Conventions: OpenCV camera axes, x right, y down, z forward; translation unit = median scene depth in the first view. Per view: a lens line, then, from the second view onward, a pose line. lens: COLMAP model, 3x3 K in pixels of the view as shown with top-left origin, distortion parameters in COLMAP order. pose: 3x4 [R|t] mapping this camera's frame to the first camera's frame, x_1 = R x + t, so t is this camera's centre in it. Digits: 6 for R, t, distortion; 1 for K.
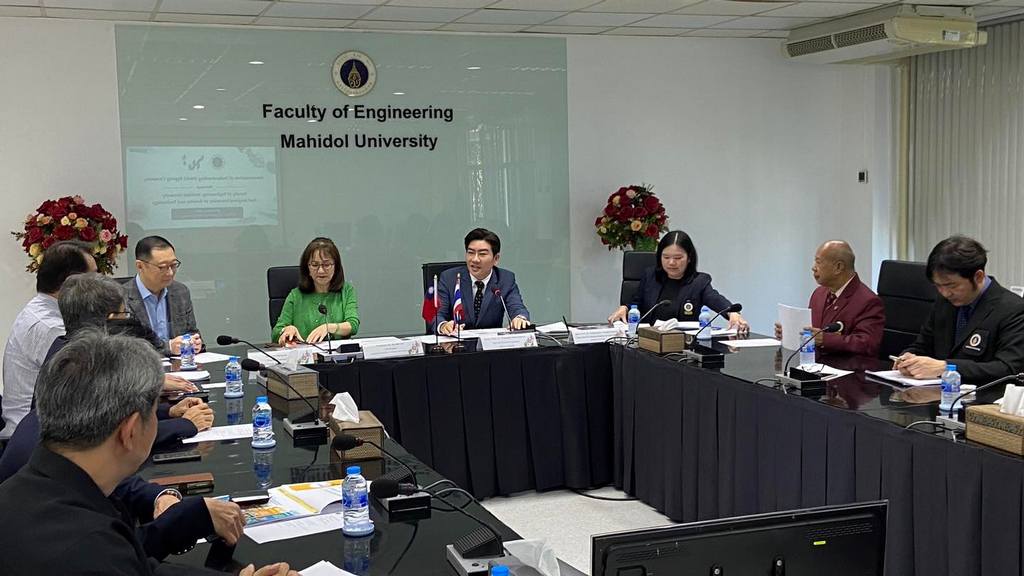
lens RADIAL K [[1130.9, 0, 512.0], [0, 1130.9, 288.0], [0, 0, 1]] dist [0.070802, -0.002580]
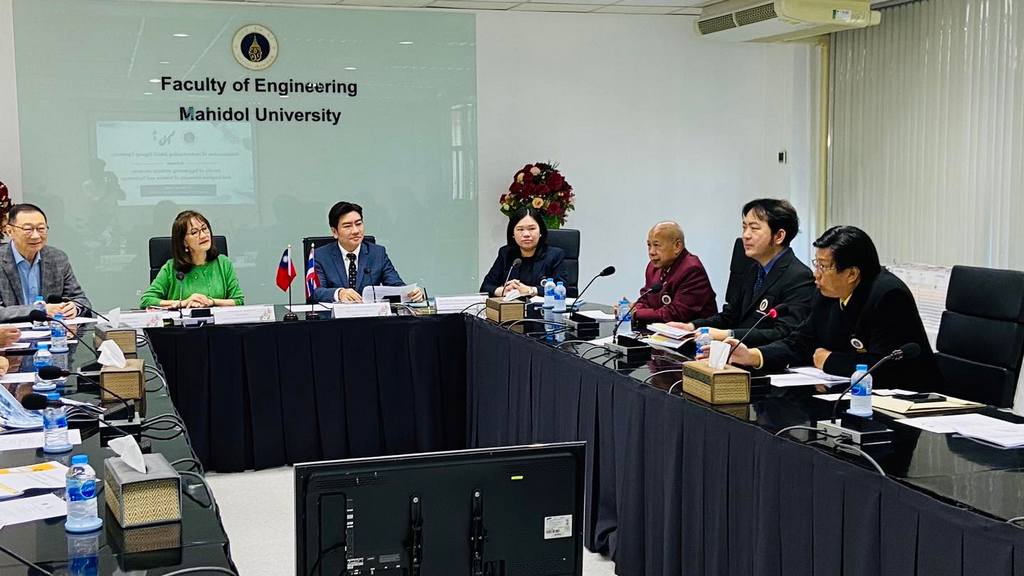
lens RADIAL K [[1222.7, 0, 512.0], [0, 1222.7, 288.0], [0, 0, 1]] dist [0.077652, -0.006870]
pose [[0.999286, 0.014796, -0.034751, 0.129172], [-0.014551, 0.999868, 0.007283, 0.012859], [0.034854, -0.006772, 0.999369, -0.081100]]
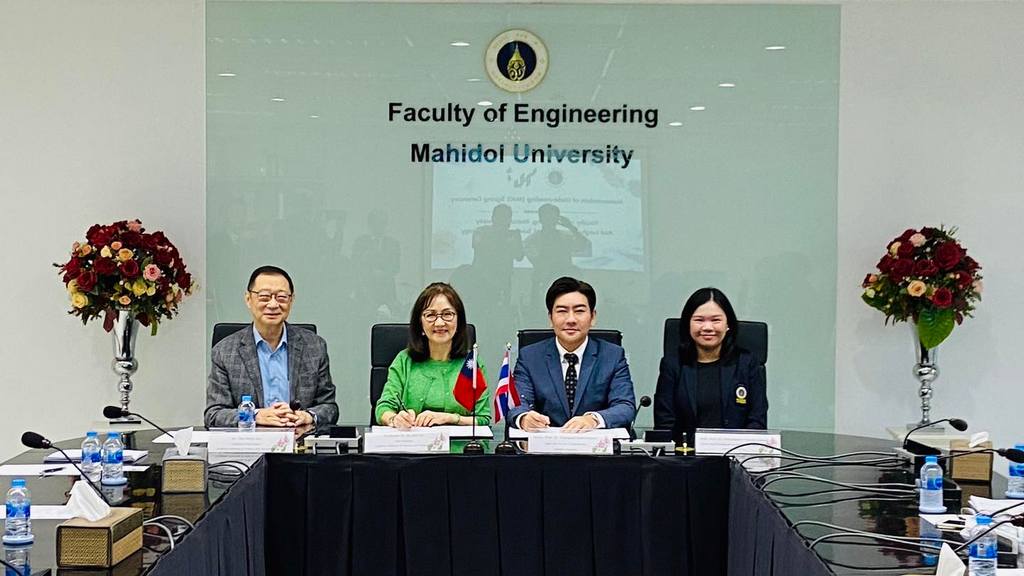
lens RADIAL K [[1728.2, 0, 540.2], [0, 1728.2, 285.2], [0, 0, 1]] dist [0.072796, 0.081409]
pose [[0.938204, 0.041271, -0.343614, 0.256653], [-0.057759, 0.997611, -0.037884, -0.006682], [0.341230, 0.055390, 0.938347, -0.012237]]
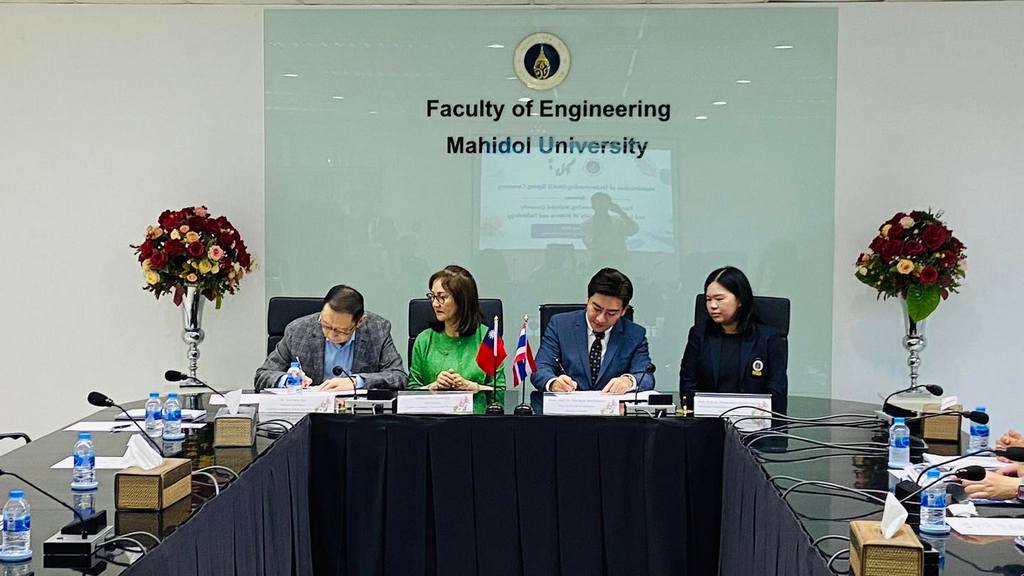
lens RADIAL K [[1580.4, 0, 512.0], [0, 1580.4, 288.0], [0, 0, 1]] dist [0.074454, 0.057793]
pose [[0.920106, 0.046321, -0.388920, 0.279777], [-0.058965, 0.998047, -0.020630, -0.006424], [0.387205, 0.041914, 0.921040, -0.020337]]
